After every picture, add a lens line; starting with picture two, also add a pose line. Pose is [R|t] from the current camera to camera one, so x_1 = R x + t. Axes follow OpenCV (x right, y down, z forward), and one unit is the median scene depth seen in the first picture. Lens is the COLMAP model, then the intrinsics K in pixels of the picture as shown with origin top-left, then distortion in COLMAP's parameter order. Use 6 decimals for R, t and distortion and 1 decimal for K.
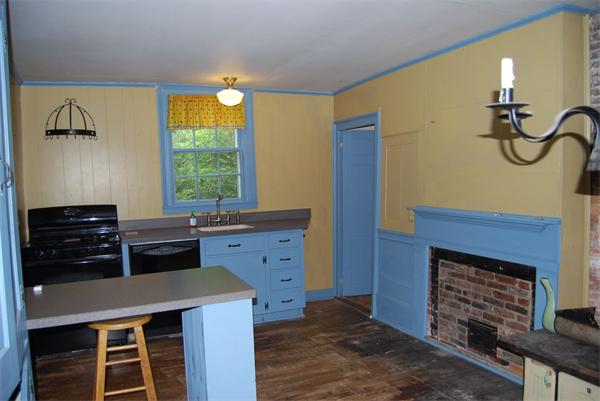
lens RADIAL K [[469.4, 0, 300.0], [0, 469.4, 200.5], [0, 0, 1]] dist [-0.096665, 0.051914]
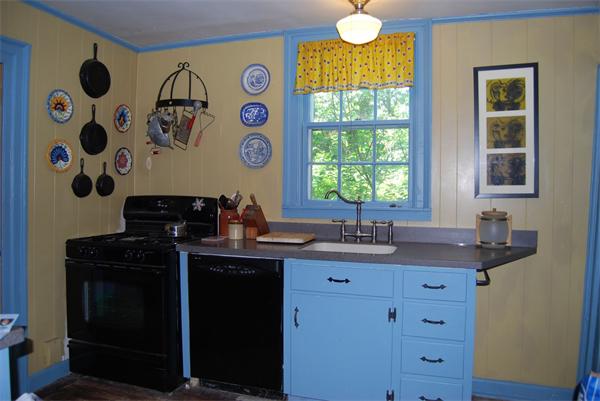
lens RADIAL K [[469.4, 0, 300.0], [0, 469.4, 200.5], [0, 0, 1]] dist [-0.096665, 0.051914]
pose [[0.743410, 0.061804, -0.665974, 0.198737], [-0.071949, 0.997333, 0.012240, -0.005351], [0.664955, 0.038817, 0.745874, 0.519397]]
